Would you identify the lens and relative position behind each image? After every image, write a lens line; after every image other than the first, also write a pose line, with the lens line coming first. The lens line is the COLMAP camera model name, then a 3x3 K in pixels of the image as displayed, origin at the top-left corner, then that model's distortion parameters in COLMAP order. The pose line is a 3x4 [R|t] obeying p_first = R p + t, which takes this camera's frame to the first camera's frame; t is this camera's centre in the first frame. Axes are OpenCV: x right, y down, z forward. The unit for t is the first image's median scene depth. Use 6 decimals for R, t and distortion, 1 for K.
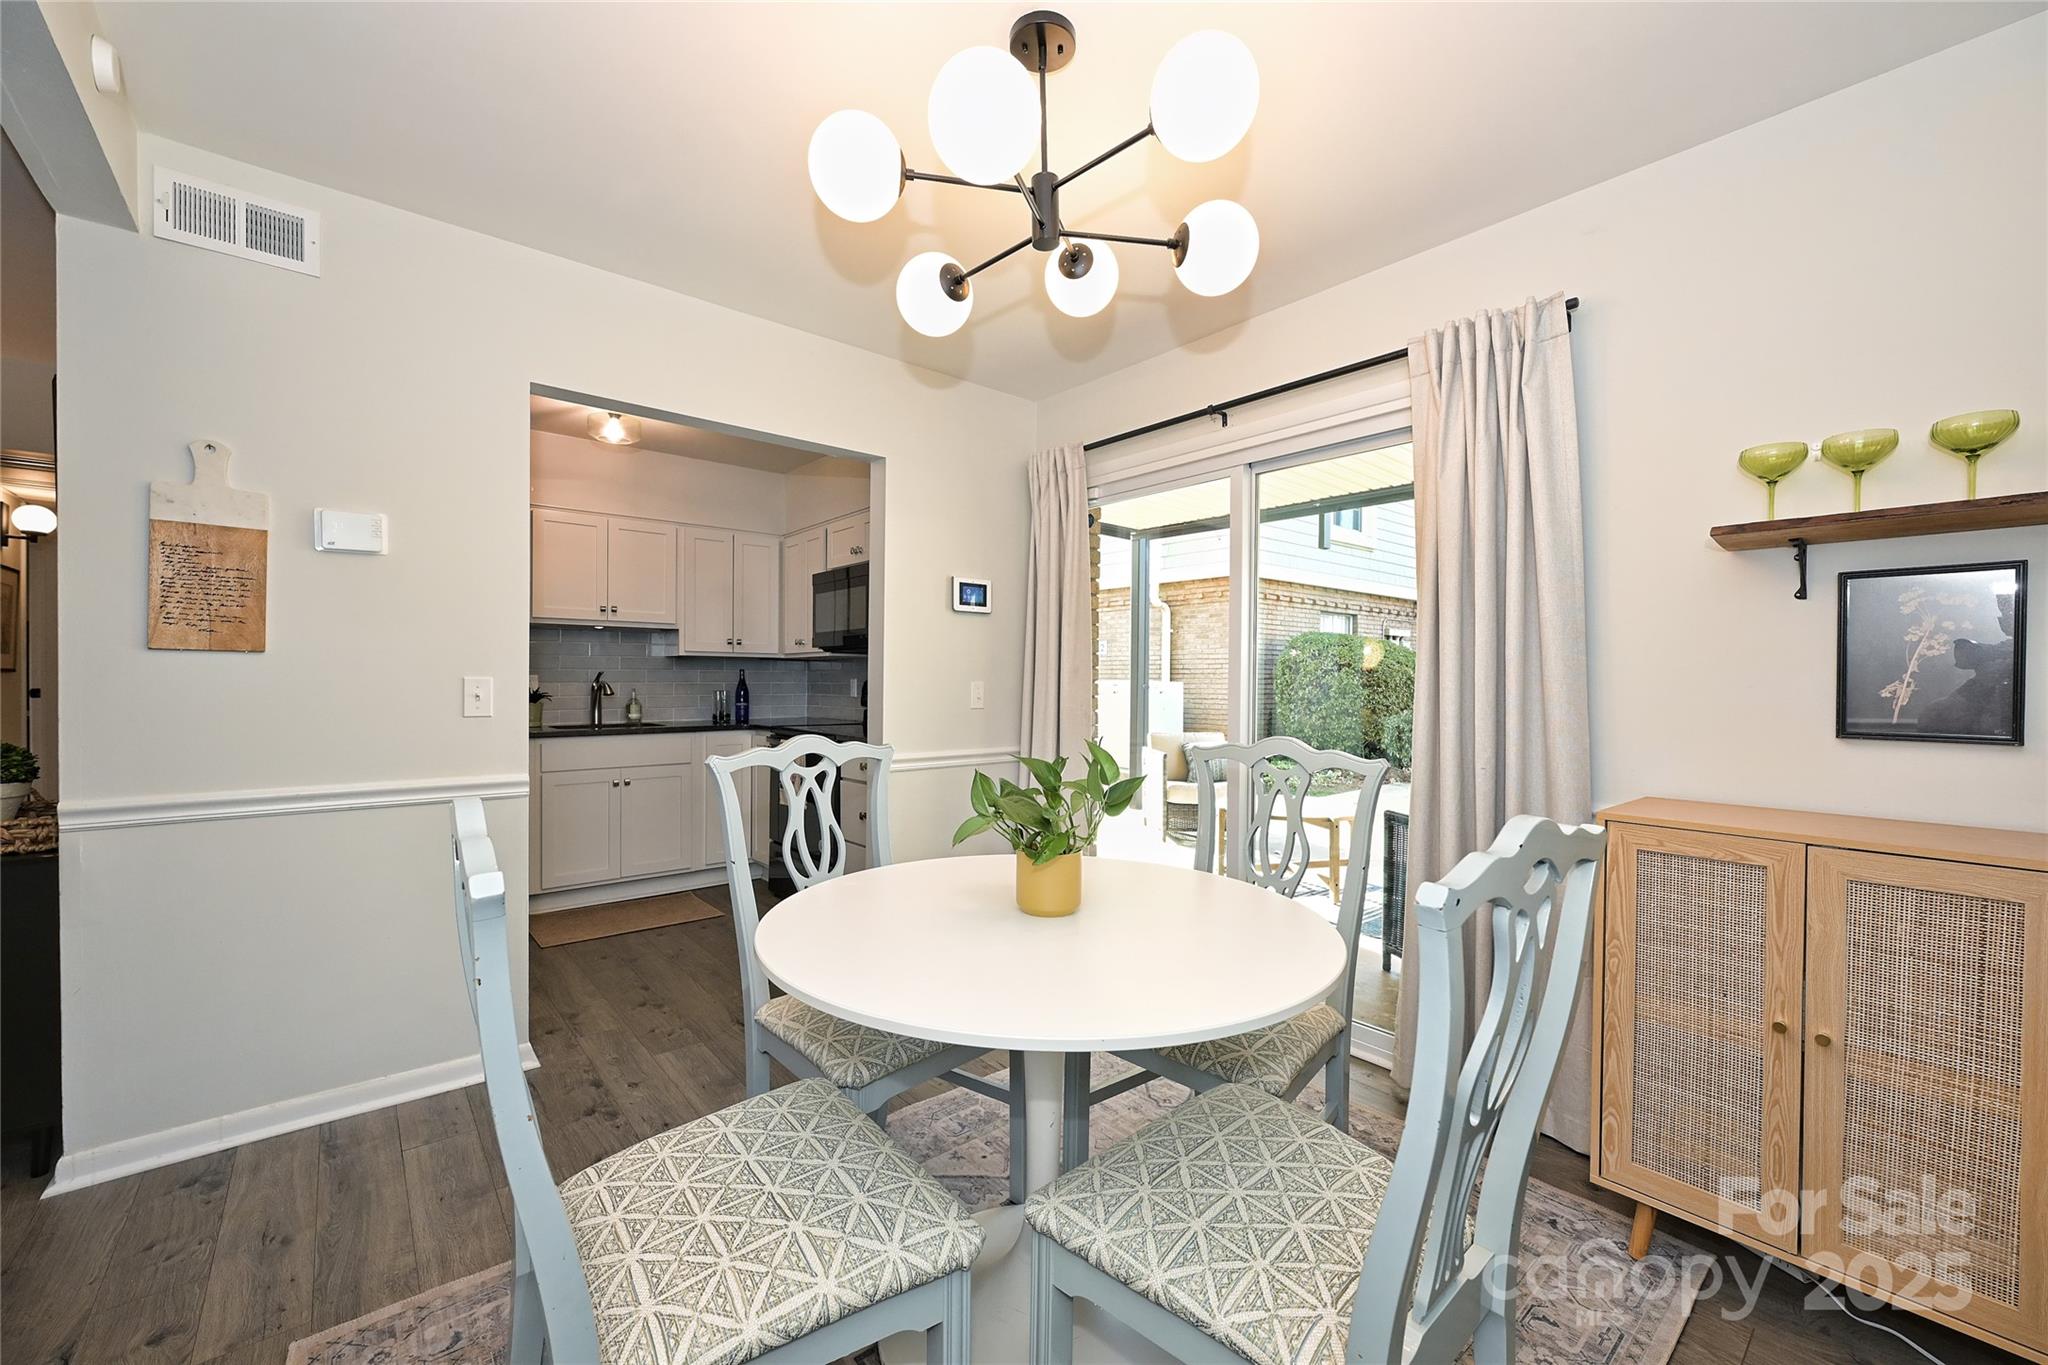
lens RADIAL K [[800.1, 0, 1021.4], [0, 800.1, 679.0], [0, 0, 1]] dist [0.002529, -0.000127]
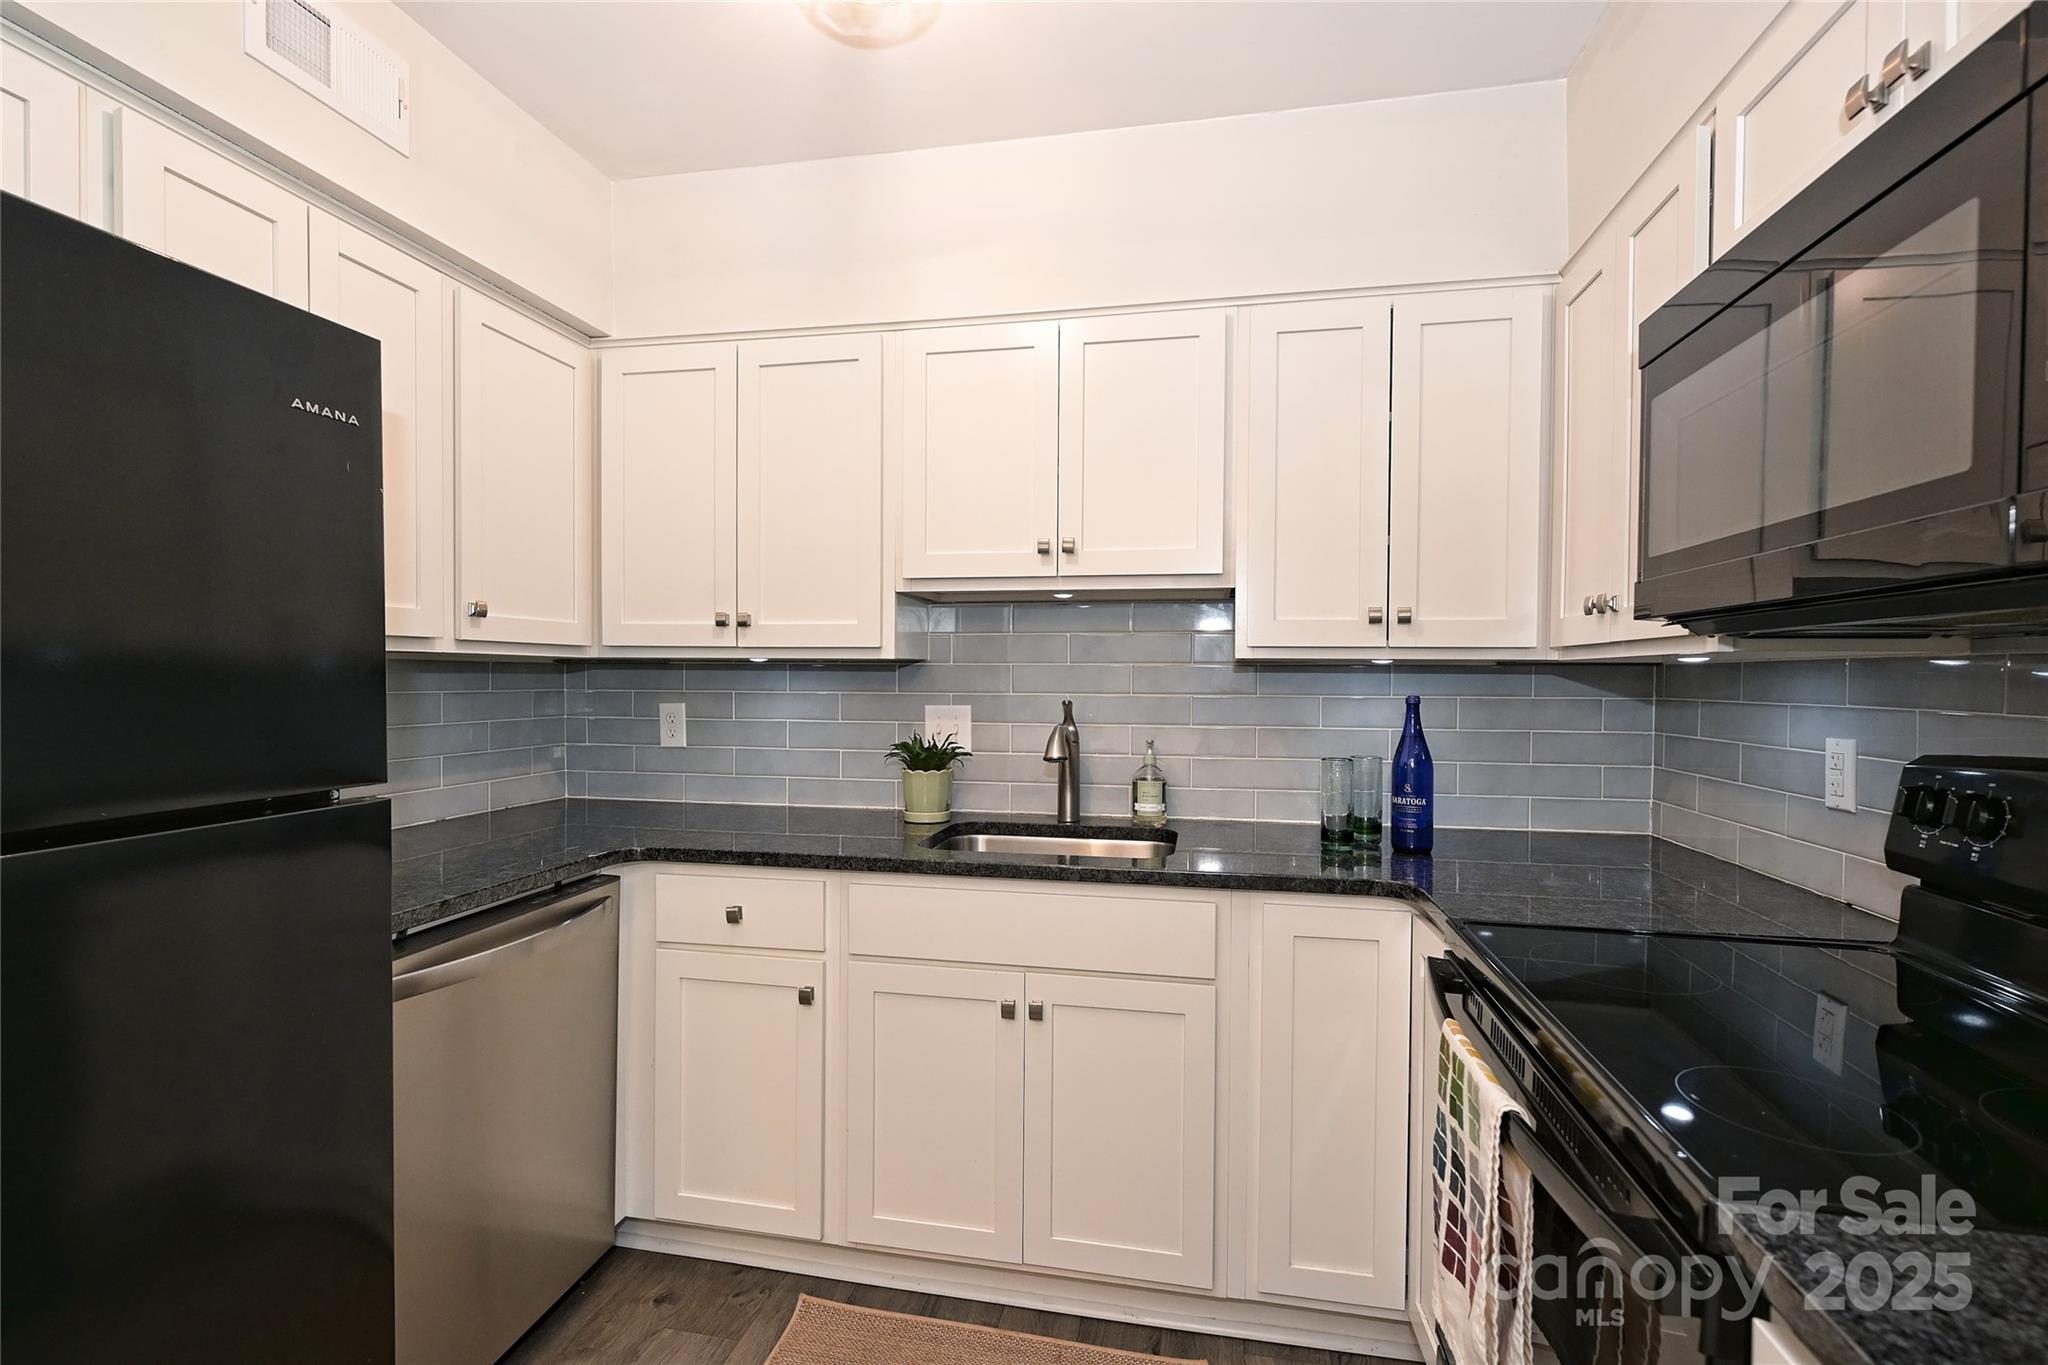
lens RADIAL K [[936.4, 0, 1023.6], [0, 936.4, 687.7], [0, 0, 1]] dist [-0.002781, -0.000105]
pose [[0.607787, 0.007867, -0.794062, -0.141707], [-0.006790, 0.999966, 0.004710, -0.017463], [0.794071, 0.002529, 0.607819, 0.656021]]
